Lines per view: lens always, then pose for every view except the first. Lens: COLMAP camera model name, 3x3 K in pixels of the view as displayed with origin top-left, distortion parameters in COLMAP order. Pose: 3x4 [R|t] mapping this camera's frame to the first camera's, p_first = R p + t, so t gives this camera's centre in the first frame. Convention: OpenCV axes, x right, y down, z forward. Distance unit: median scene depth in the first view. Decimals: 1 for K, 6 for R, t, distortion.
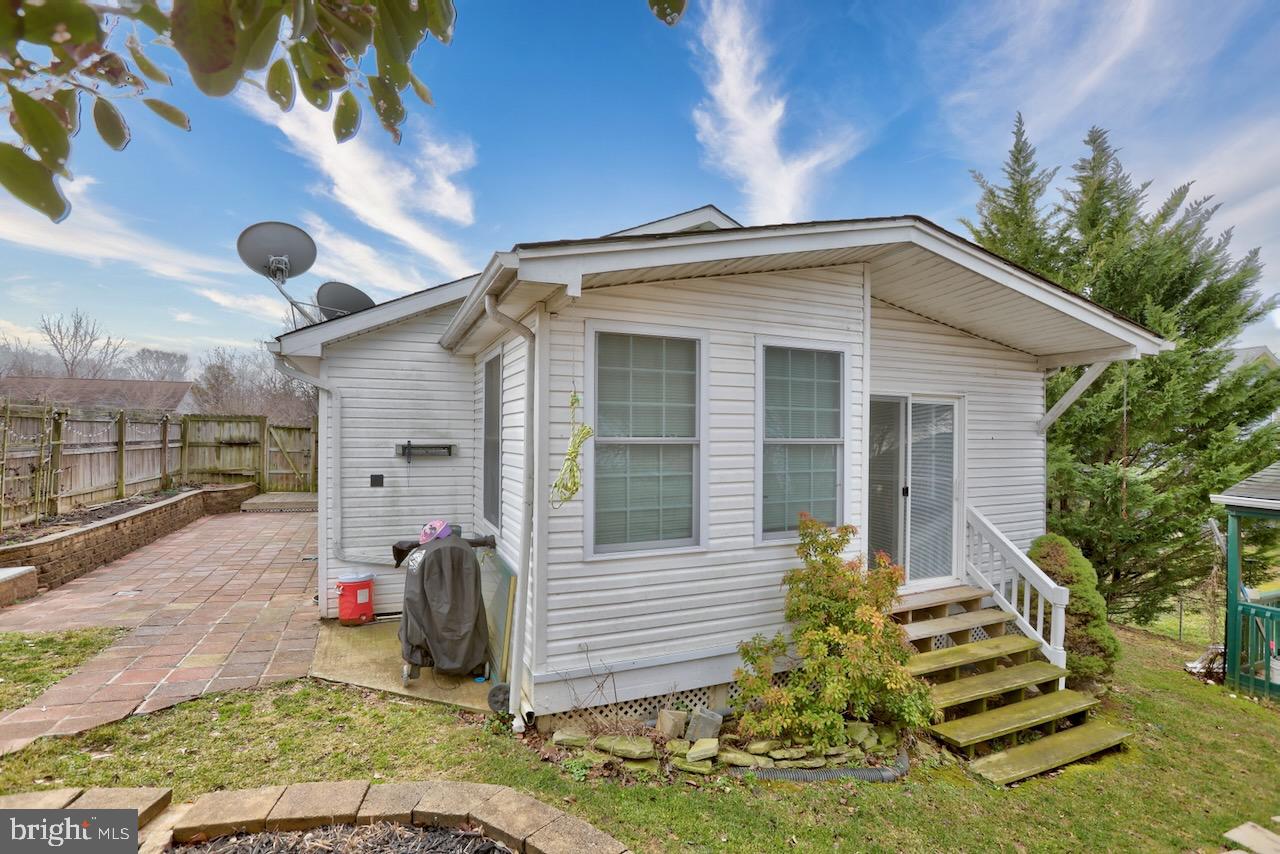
lens RADIAL K [[586.7, 0, 635.7], [0, 586.7, 430.8], [0, 0, 1]] dist [-0.049823, 0.012537]
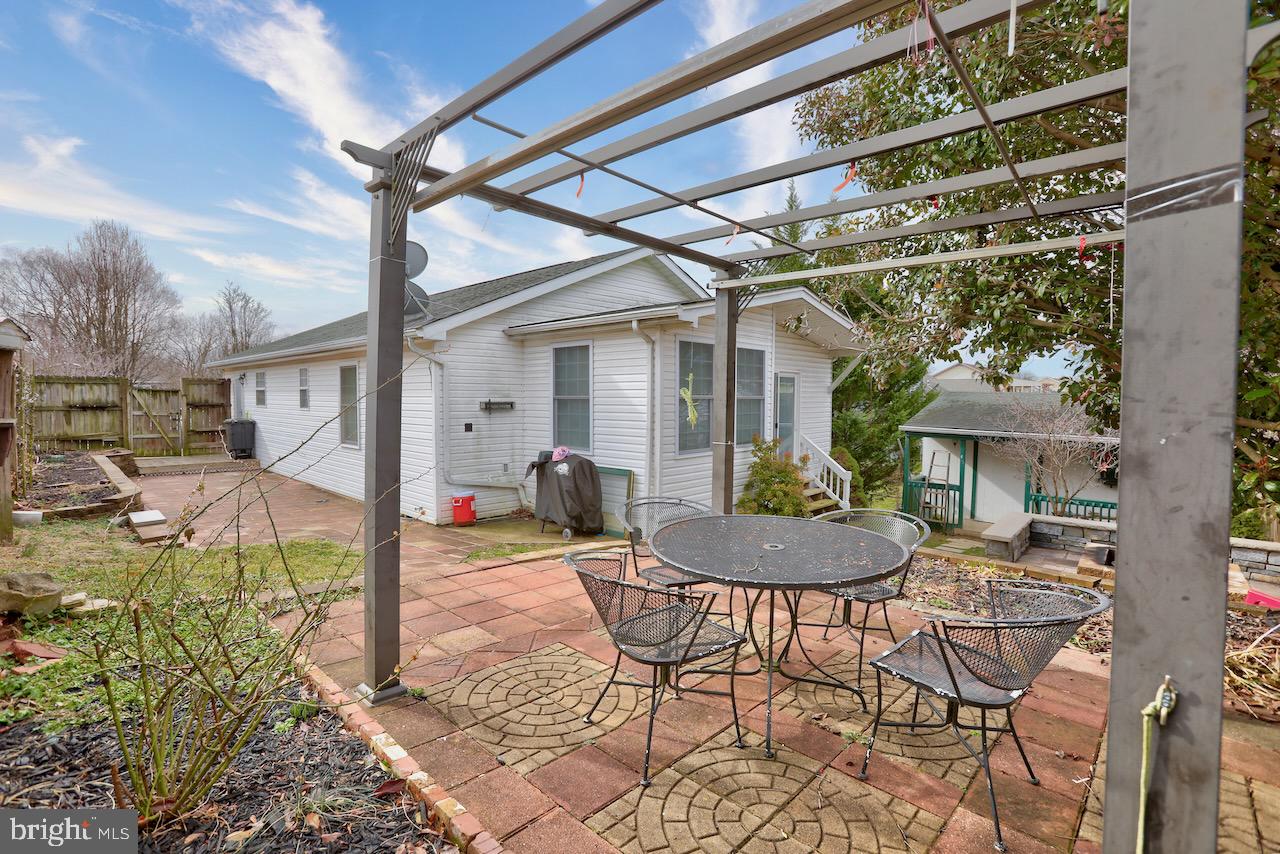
lens RADIAL K [[586.7, 0, 637.2], [0, 586.7, 424.9], [0, 0, 1]] dist [-0.049823, 0.012537]
pose [[0.912149, -0.023807, 0.409168, -0.568417], [0.000756, 0.998408, 0.056406, -0.000754], [-0.409859, -0.051141, 0.910714, -0.407787]]
